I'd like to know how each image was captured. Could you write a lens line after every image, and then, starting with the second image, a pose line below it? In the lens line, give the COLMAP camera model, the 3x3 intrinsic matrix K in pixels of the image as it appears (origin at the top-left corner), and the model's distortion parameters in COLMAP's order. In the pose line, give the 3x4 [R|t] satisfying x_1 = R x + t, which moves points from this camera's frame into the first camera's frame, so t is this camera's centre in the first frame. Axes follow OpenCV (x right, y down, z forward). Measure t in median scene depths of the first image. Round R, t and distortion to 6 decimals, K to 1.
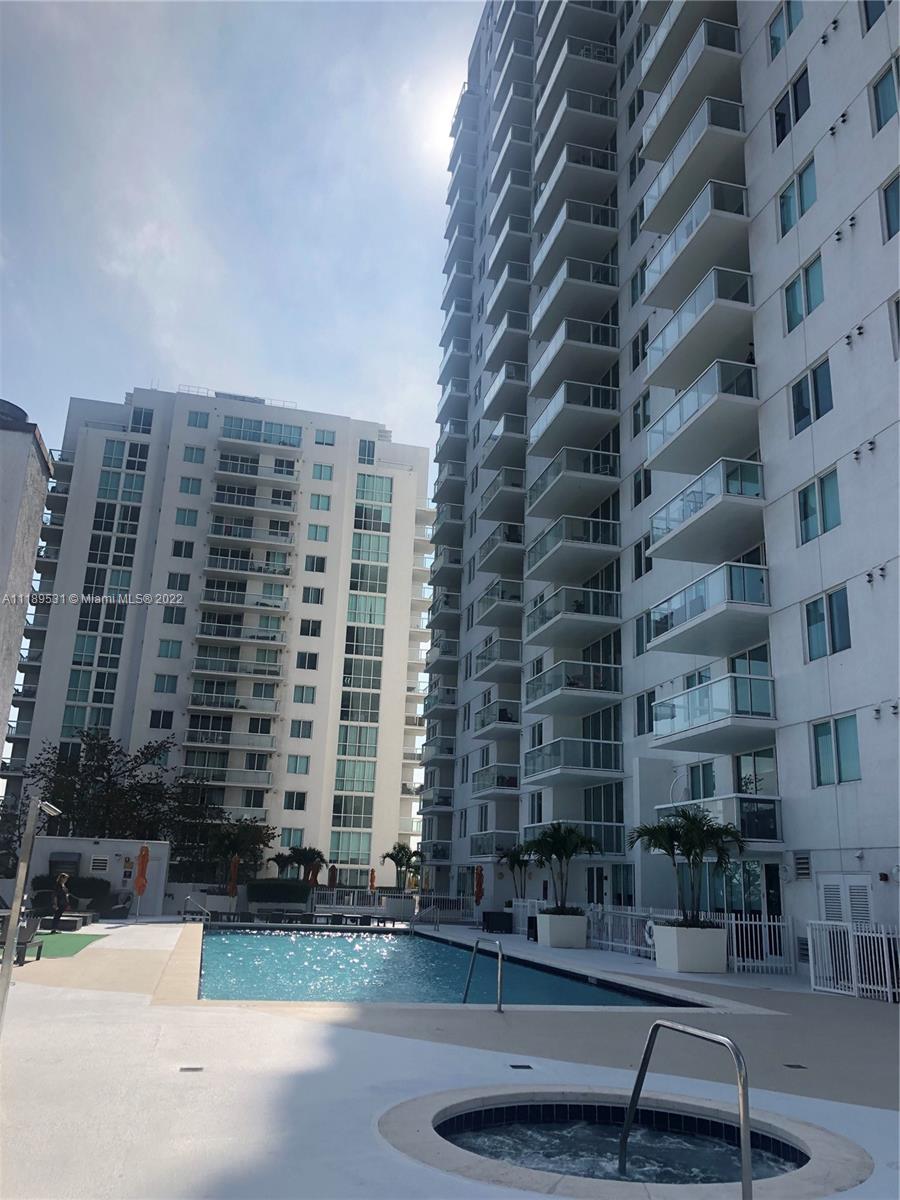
lens RADIAL K [[960.5, 0, 450.0], [0, 960.5, 600.0], [0, 0, 1]] dist [0.110693, -0.363762]
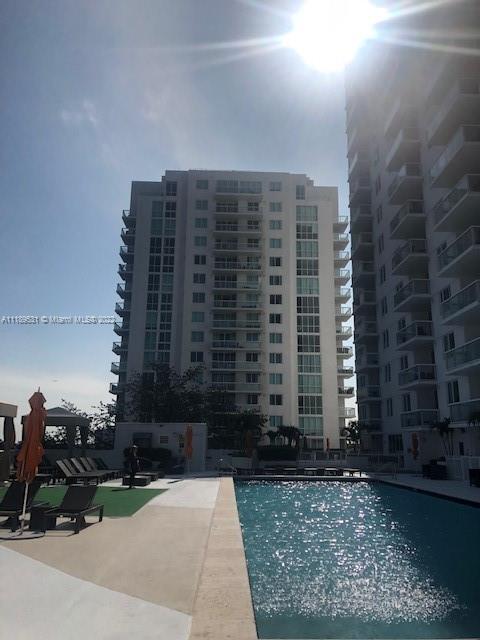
lens RADIAL K [[512.3, 0, 240.0], [0, 512.3, 320.0], [0, 0, 1]] dist [0.110693, -0.363762]
pose [[0.976922, -0.074200, -0.200294, -0.029422], [0.082849, 0.995943, 0.035135, 0.029835], [0.196874, -0.050919, 0.979106, 0.105405]]
